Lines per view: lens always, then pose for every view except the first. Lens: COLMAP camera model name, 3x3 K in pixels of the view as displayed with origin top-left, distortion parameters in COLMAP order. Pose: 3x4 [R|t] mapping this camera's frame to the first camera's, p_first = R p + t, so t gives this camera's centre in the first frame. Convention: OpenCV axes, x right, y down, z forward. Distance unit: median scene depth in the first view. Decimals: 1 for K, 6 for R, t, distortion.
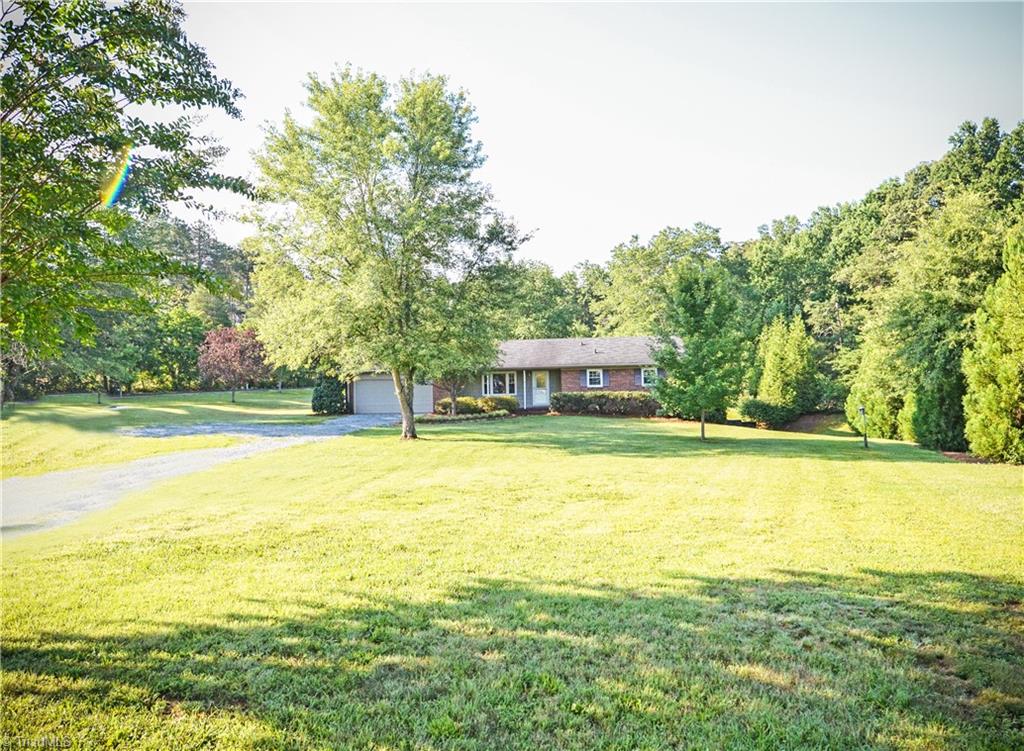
lens RADIAL K [[751.7, 0, 481.7], [0, 751.7, 356.4], [0, 0, 1]] dist [-0.003475, -0.000201]
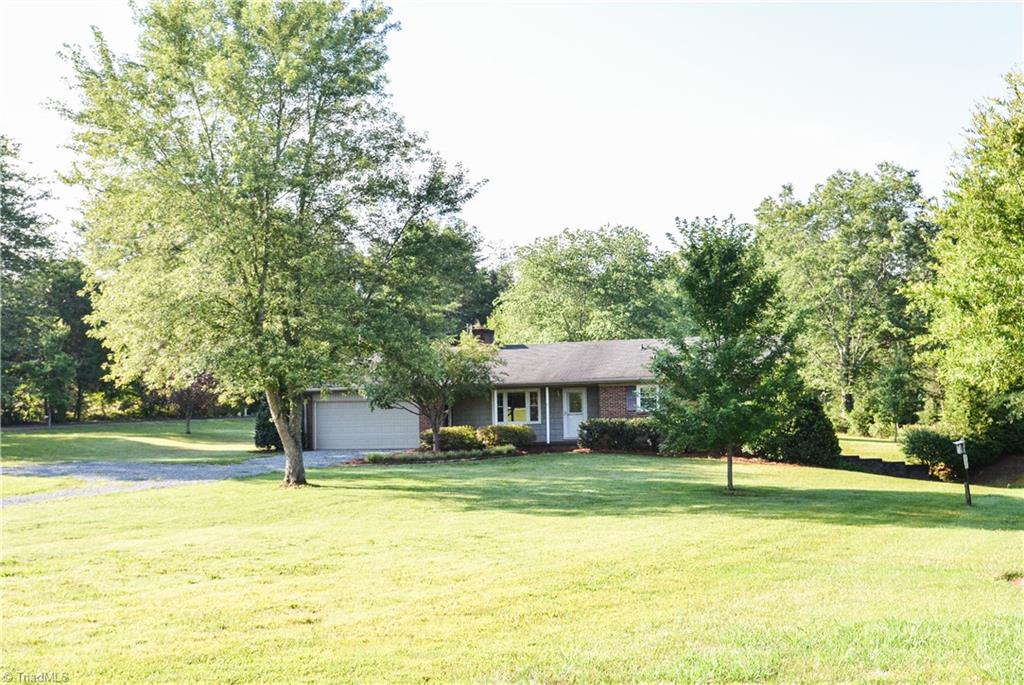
lens RADIAL K [[1082.2, 0, 508.1], [0, 1082.2, 345.3], [0, 0, 1]] dist [0.000997, 0.000000]
pose [[0.989208, -0.010673, -0.146126, 0.168604], [0.007410, 0.999711, -0.022857, 0.002833], [0.146327, 0.021528, 0.989002, 0.021067]]
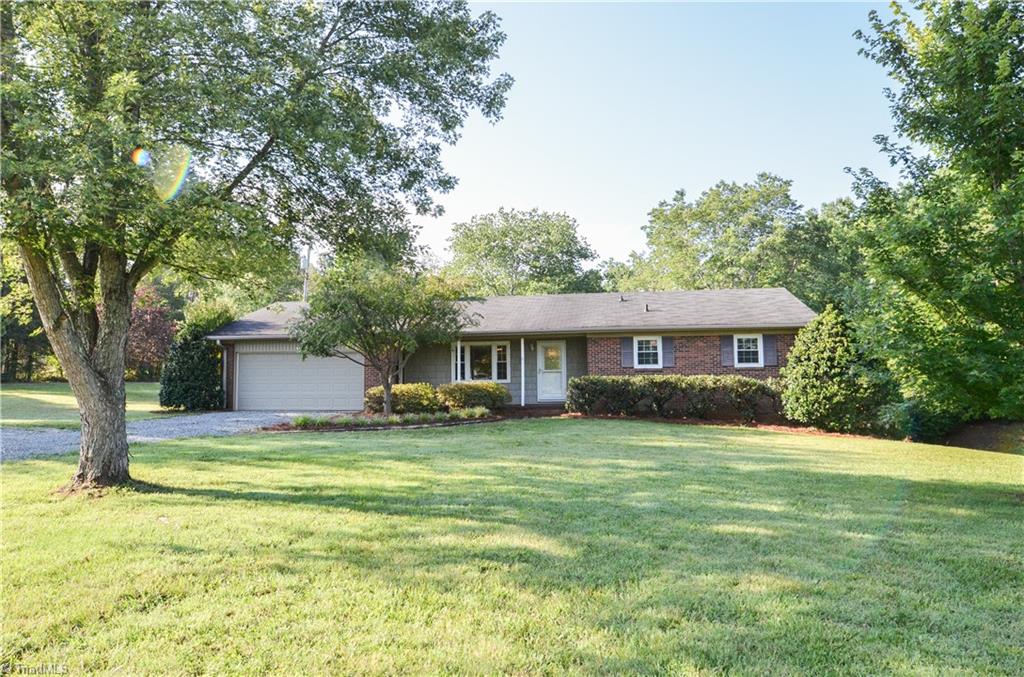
lens RADIAL K [[695.5, 0, 495.0], [0, 695.5, 326.3], [0, 0, 1]] dist [-0.012472, -0.003704]
pose [[0.999691, 0.012008, -0.021753, 0.048216], [-0.013174, 0.998438, -0.054303, 0.039070], [0.021067, 0.054573, 0.998288, 0.482905]]
